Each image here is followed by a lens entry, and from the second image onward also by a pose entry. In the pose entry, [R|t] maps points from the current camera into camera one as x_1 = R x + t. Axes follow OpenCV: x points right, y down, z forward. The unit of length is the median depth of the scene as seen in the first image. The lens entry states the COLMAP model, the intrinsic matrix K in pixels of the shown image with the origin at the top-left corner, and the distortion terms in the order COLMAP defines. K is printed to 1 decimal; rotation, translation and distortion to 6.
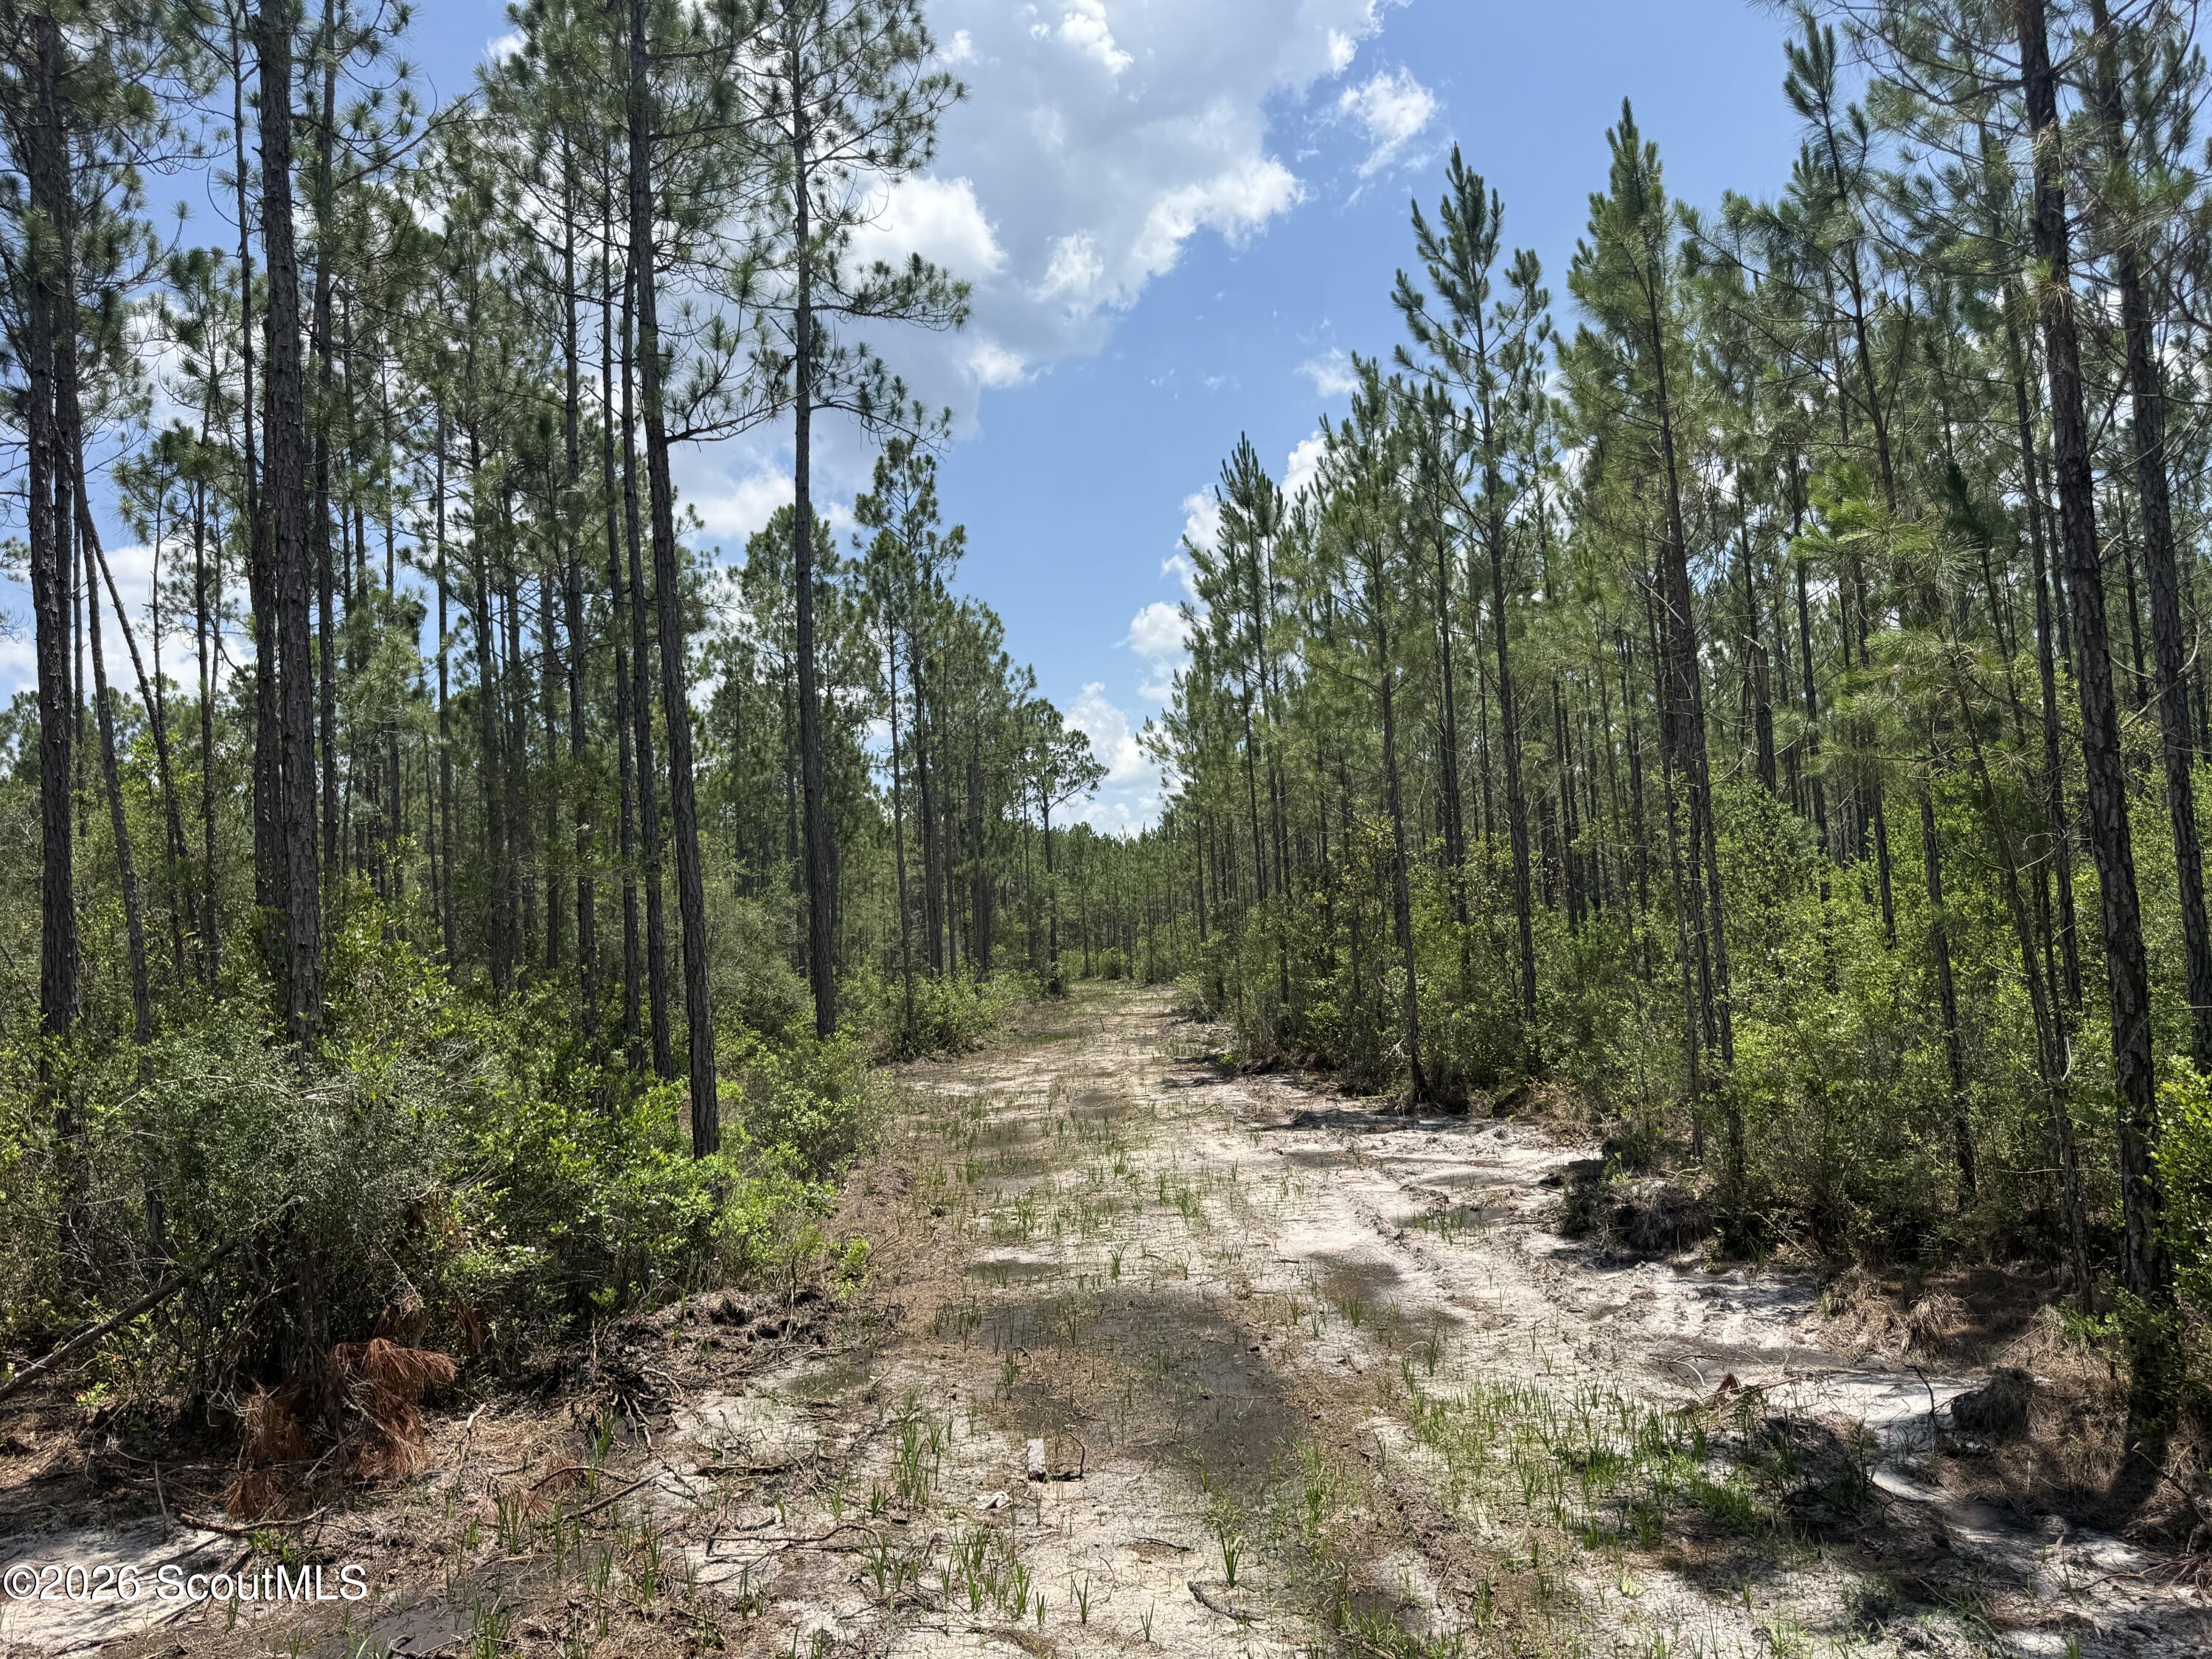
lens RADIAL K [[1555.4, 0, 1106.0], [0, 1555.4, 829.5], [0, 0, 1]] dist [0.019056, -0.020029]
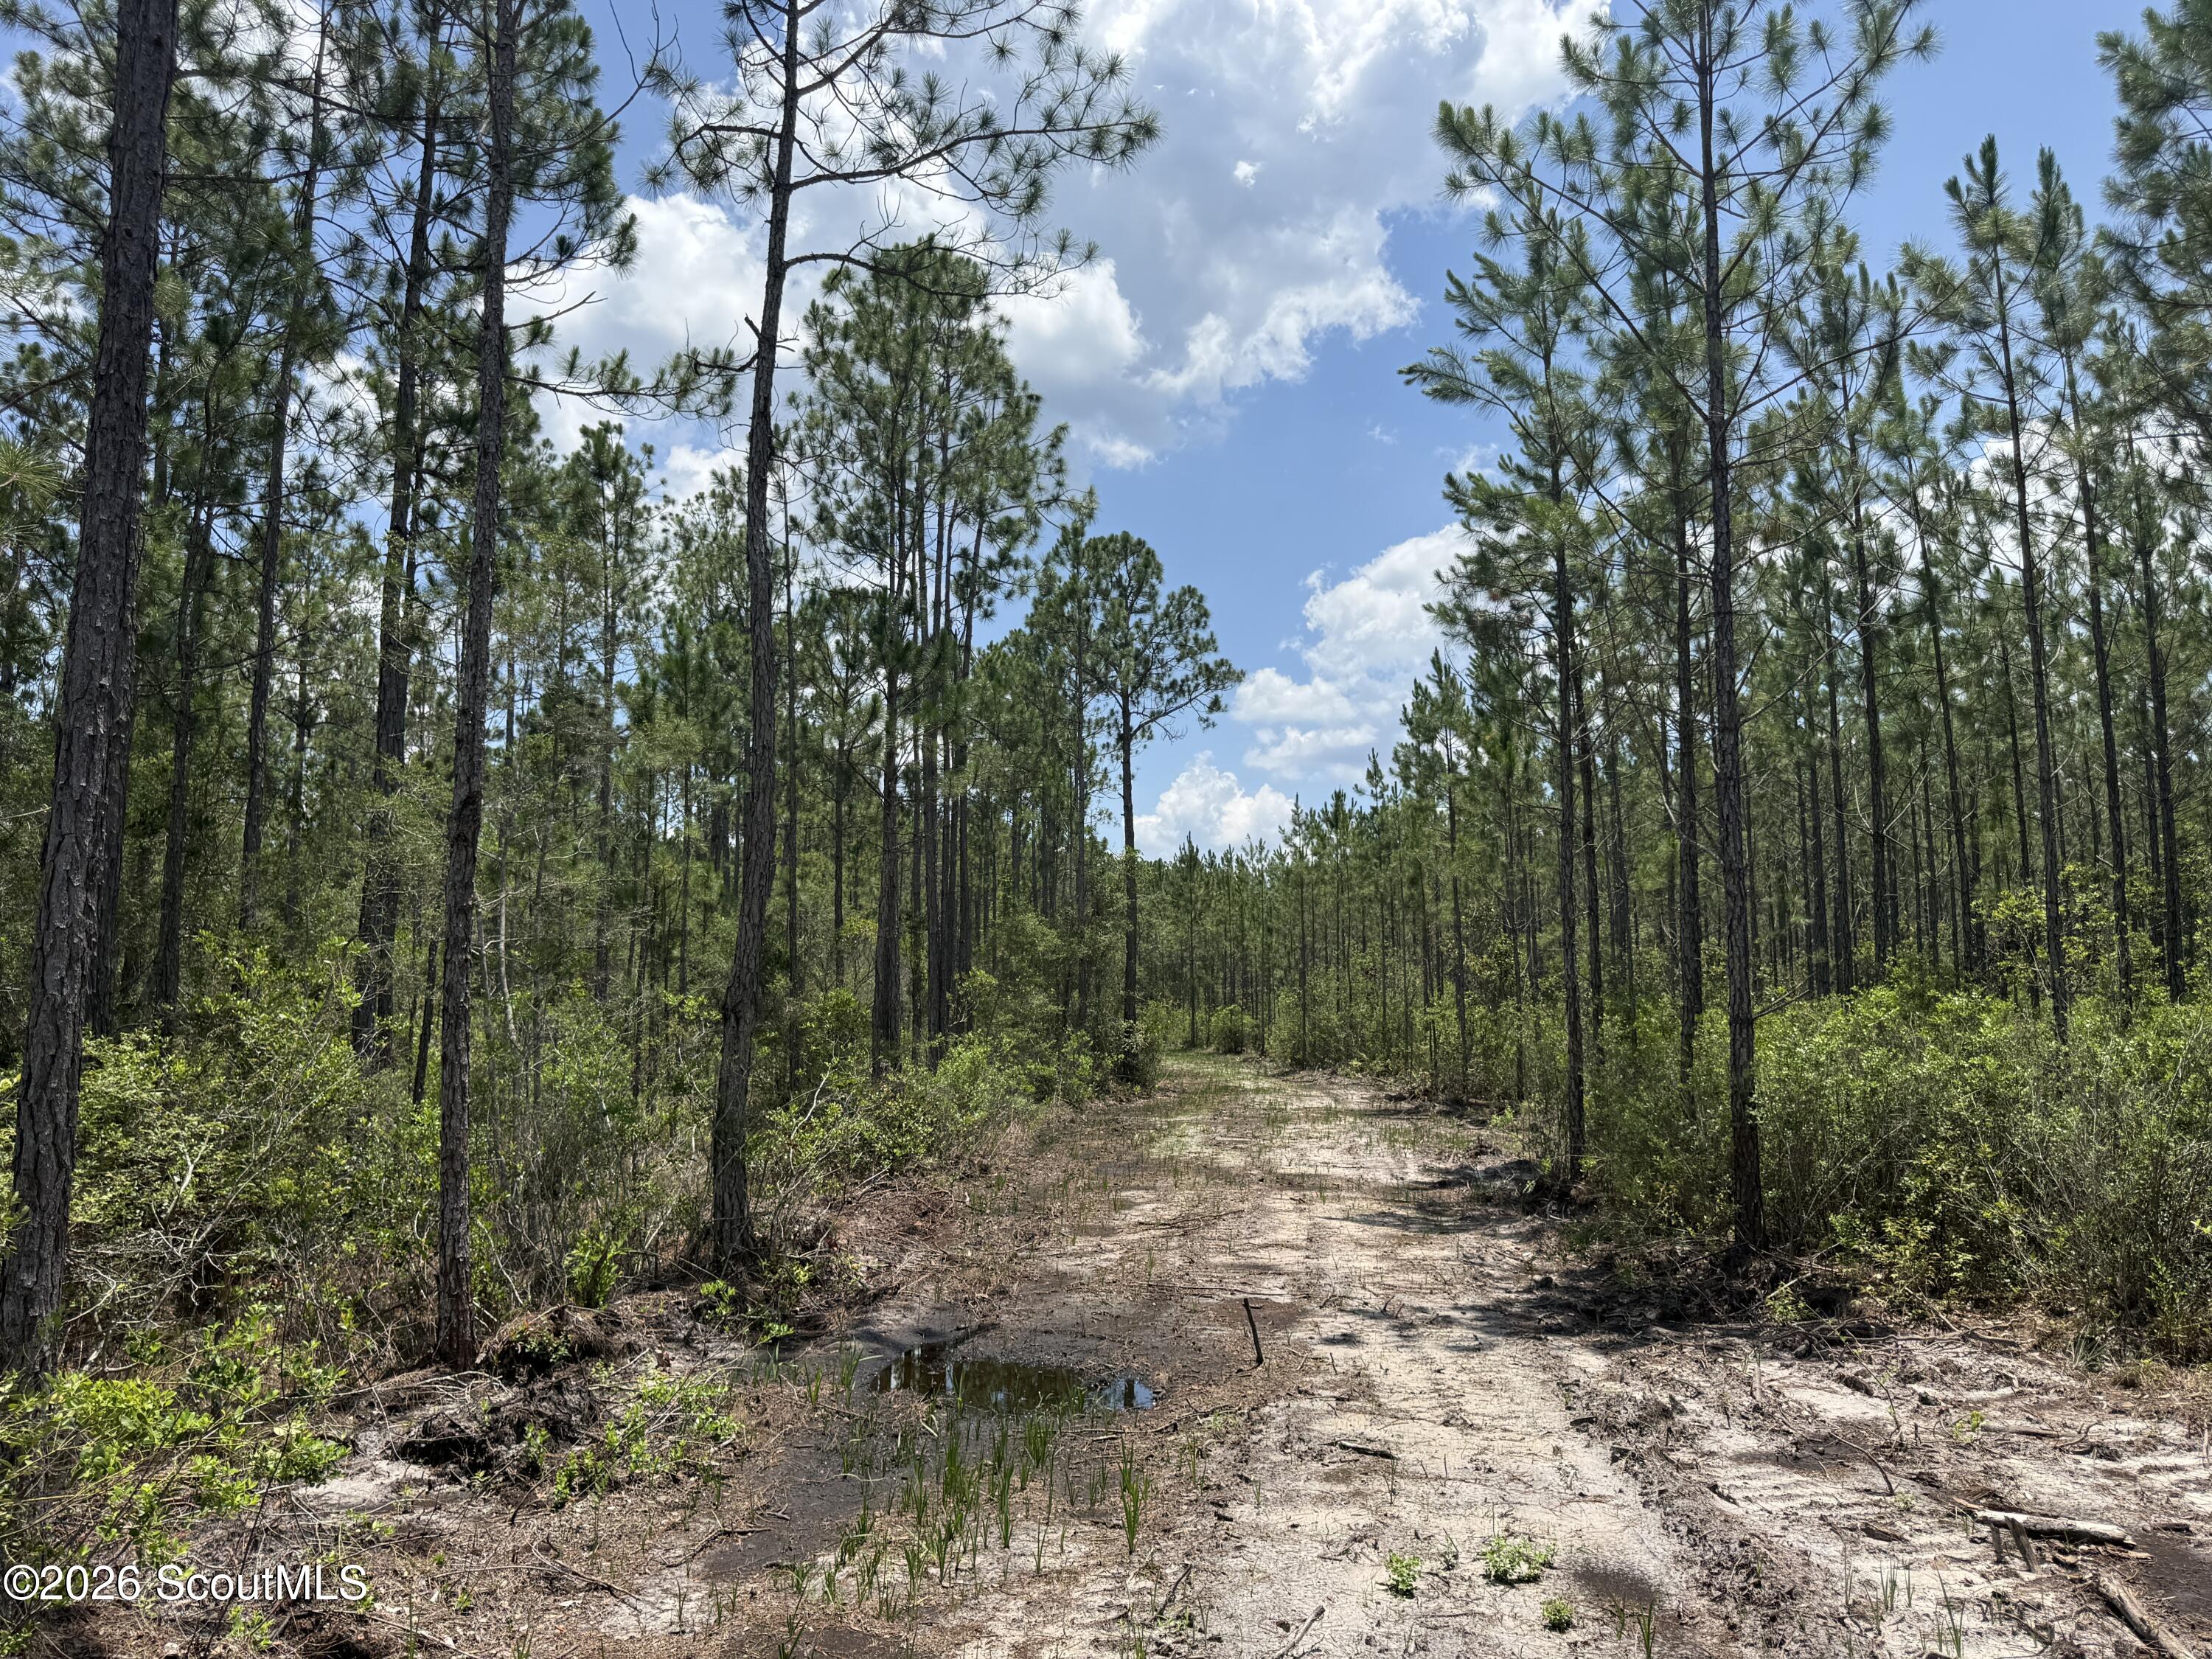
lens RADIAL K [[1553.8, 0, 1103.6], [0, 1553.8, 818.0], [0, 0, 1]] dist [0.076538, -0.091543]
pose [[0.996755, 0.023699, -0.076927, -0.028855], [-0.027474, 0.998450, -0.048394, 0.317143], [0.075661, 0.050350, 0.995862, 3.432318]]
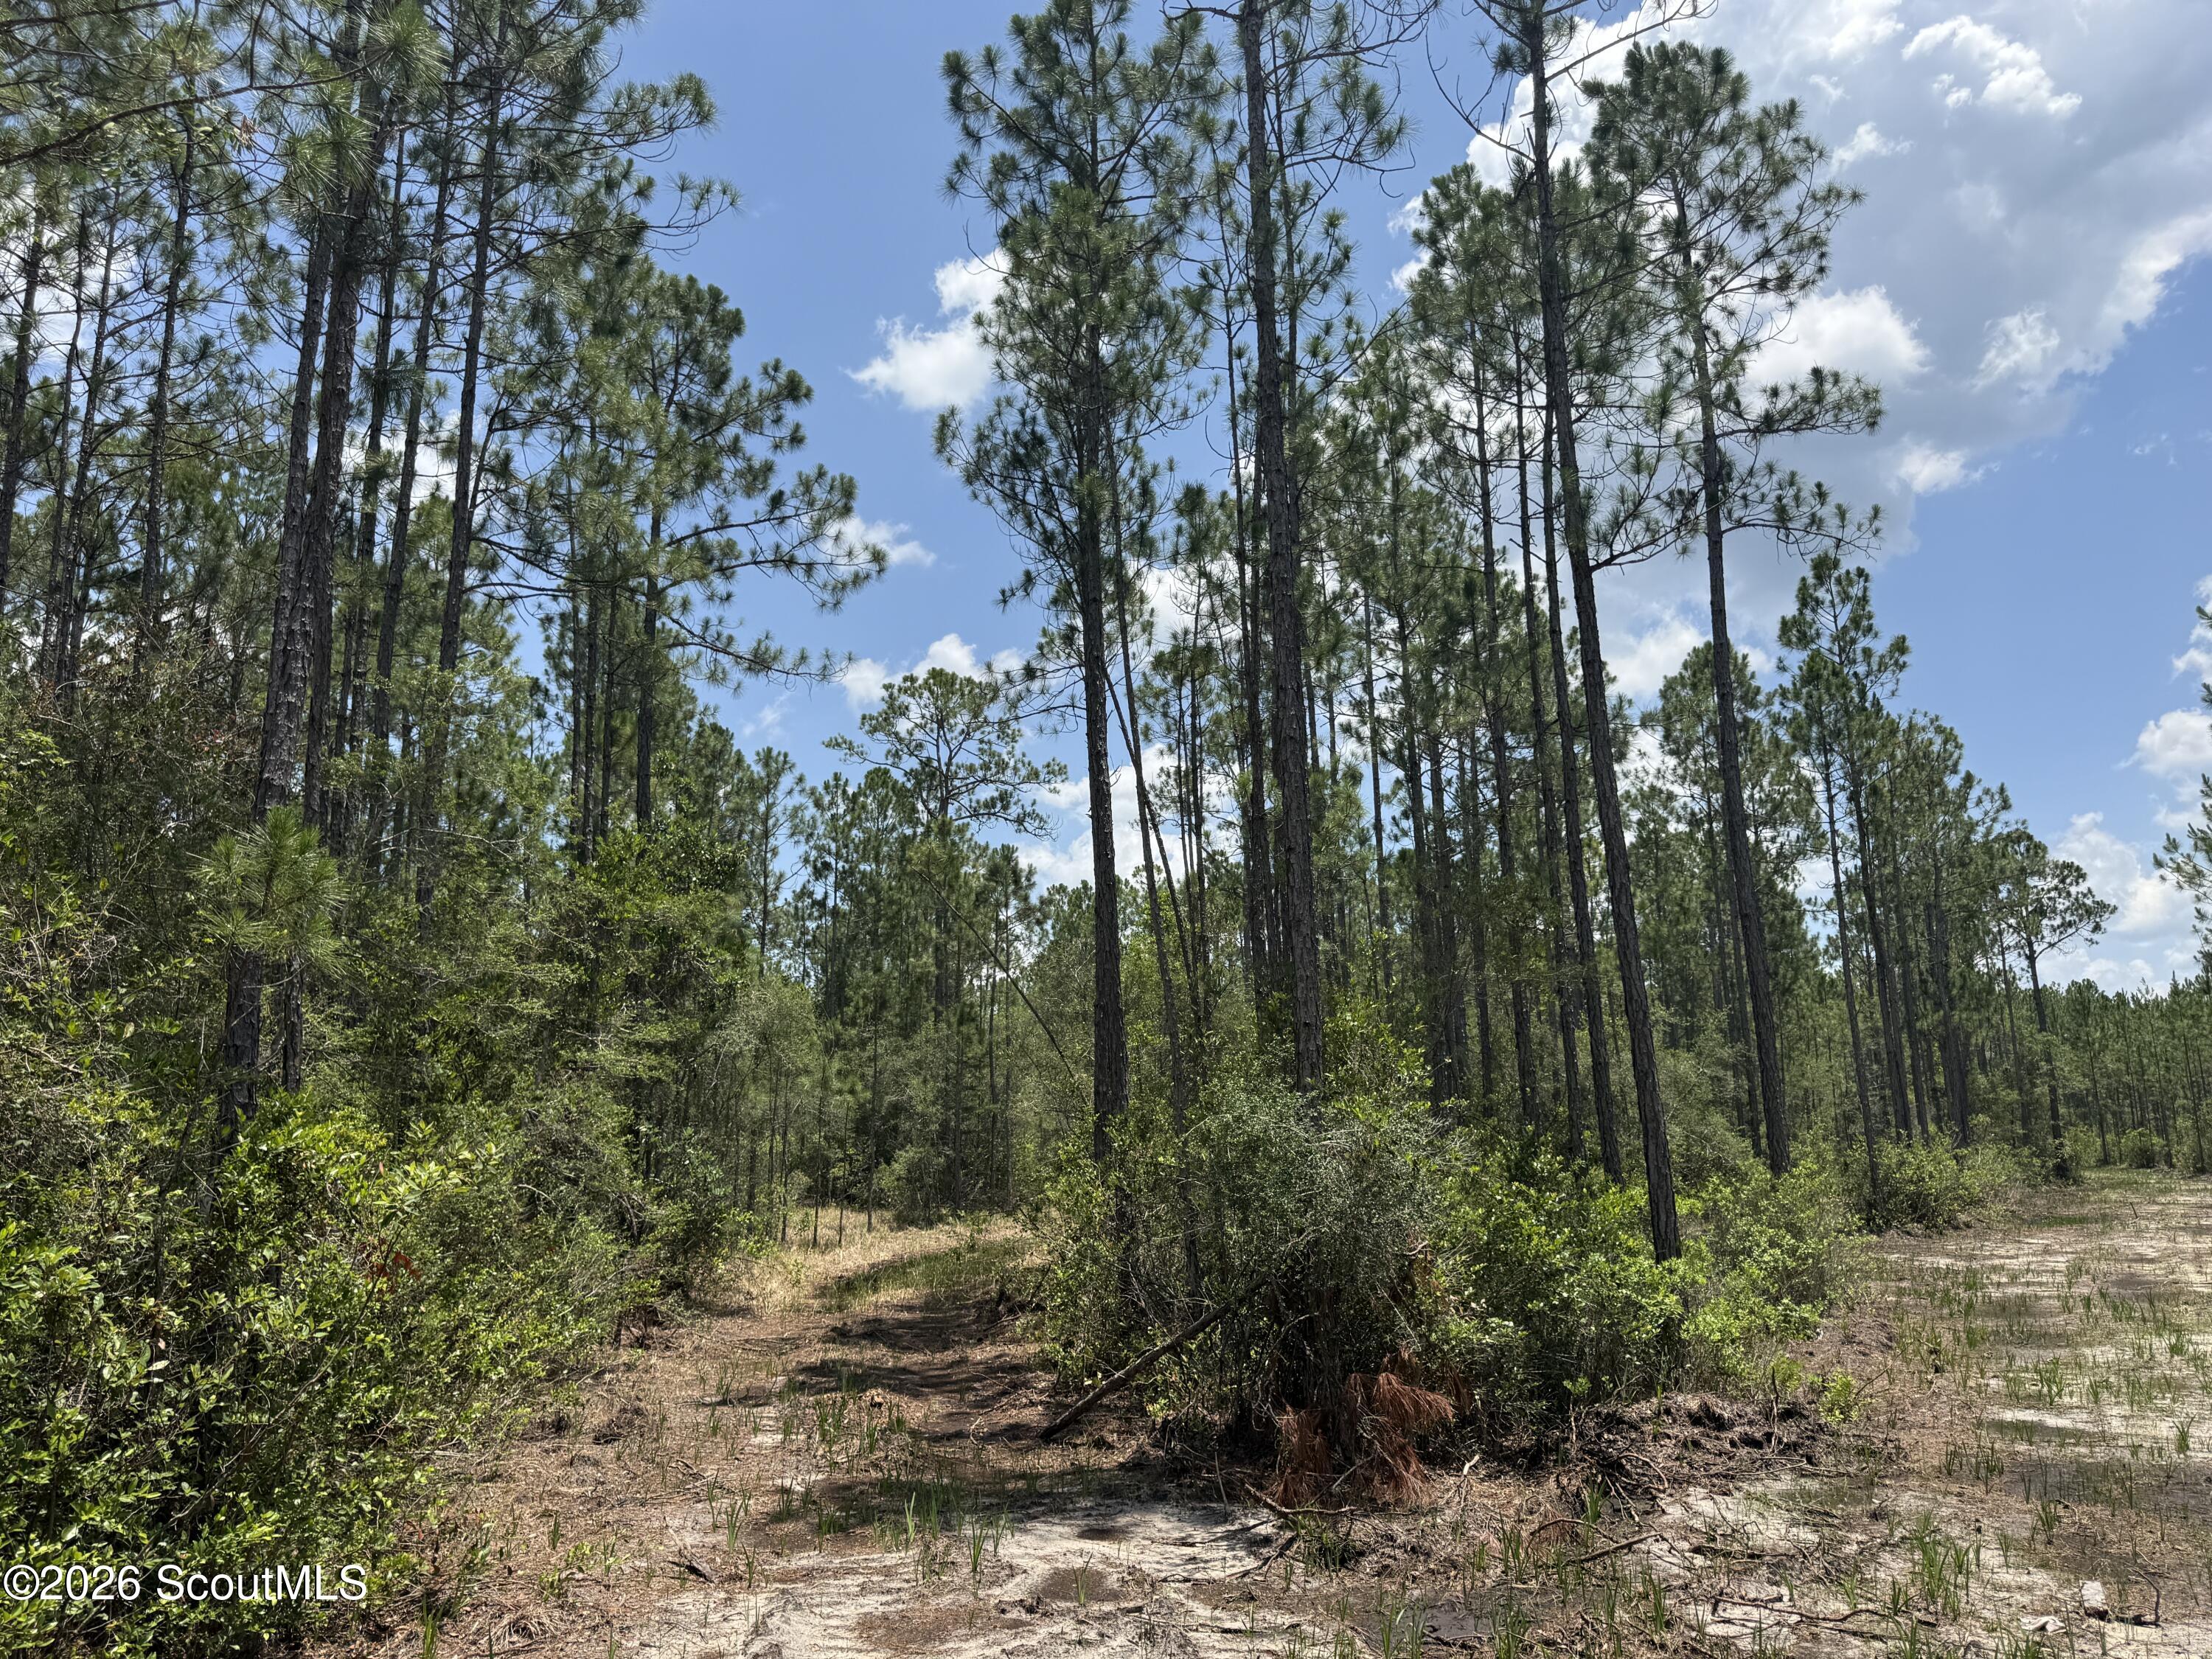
lens RADIAL K [[1555.4, 0, 1106.0], [0, 1555.4, 829.5], [0, 0, 1]] dist [0.019056, -0.020029]
pose [[0.840684, -0.071507, -0.536784, -0.005064], [0.014520, 0.993864, -0.109656, 0.033537], [0.541331, 0.084392, 0.836563, -0.039792]]
